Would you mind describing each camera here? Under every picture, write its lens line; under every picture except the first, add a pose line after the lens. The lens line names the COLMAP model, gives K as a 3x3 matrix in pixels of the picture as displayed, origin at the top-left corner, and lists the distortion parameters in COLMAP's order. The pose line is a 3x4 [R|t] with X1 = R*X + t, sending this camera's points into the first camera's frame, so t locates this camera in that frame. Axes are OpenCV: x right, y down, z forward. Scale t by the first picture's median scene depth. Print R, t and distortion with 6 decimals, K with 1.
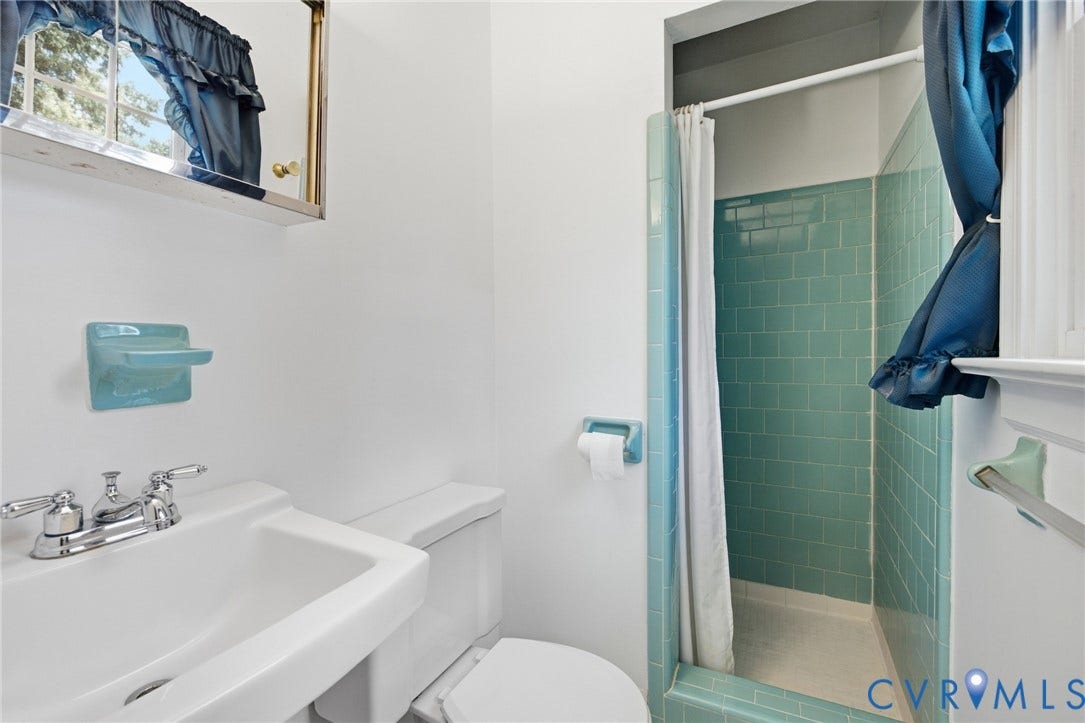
lens RADIAL K [[466.5, 0, 542.5], [0, 466.5, 348.2], [0, 0, 1]] dist [-0.000422, -0.000104]
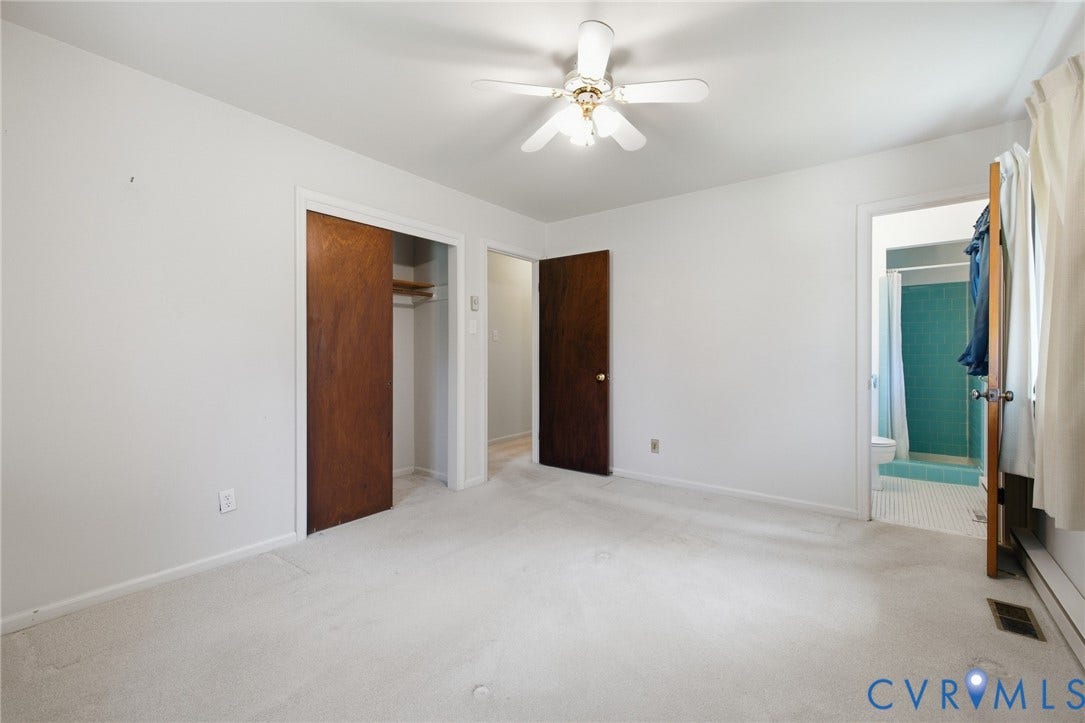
lens RADIAL K [[466.5, 0, 542.5], [0, 466.5, 348.2], [0, 0, 1]] dist [-0.000422, -0.000104]
pose [[0.984276, 0.000434, -0.176638, -1.317802], [-0.001585, 0.999978, -0.006377, 0.004033], [0.176631, 0.006556, 0.984255, -2.253196]]
